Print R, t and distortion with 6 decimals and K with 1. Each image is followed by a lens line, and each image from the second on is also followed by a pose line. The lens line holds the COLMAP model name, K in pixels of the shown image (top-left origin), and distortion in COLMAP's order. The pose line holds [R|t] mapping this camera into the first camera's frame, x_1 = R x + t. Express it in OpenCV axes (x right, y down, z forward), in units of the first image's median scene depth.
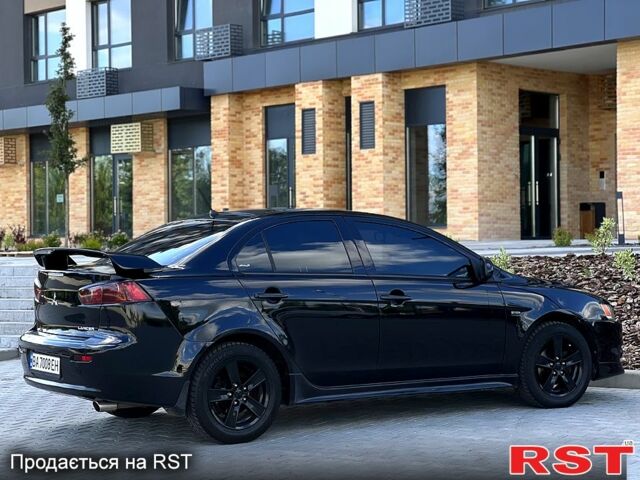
lens RADIAL K [[1382.5, 0, 316.3], [0, 1382.5, 240.0], [0, 0, 1]] dist [0.151268, 0.000000]
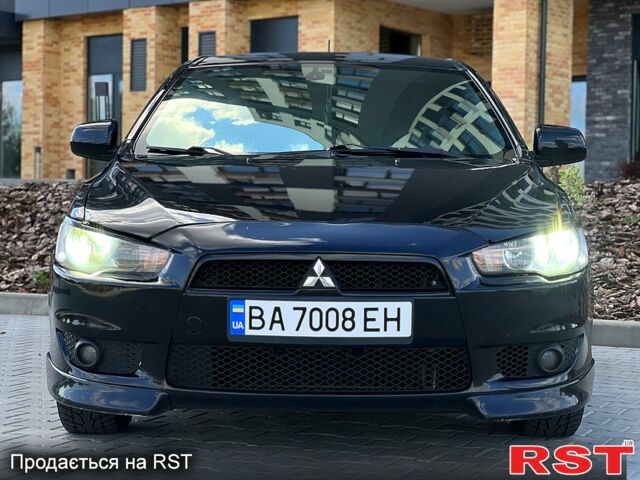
lens RADIAL K [[1382.5, 0, 324.3], [0, 1382.5, 239.4], [0, 0, 1]] dist [0.151268, 0.000000]
pose [[0.990629, 0.020996, 0.134958, -0.005285], [-0.022727, 0.999678, 0.011300, 0.017945], [-0.134677, -0.014261, 0.990787, 0.121848]]
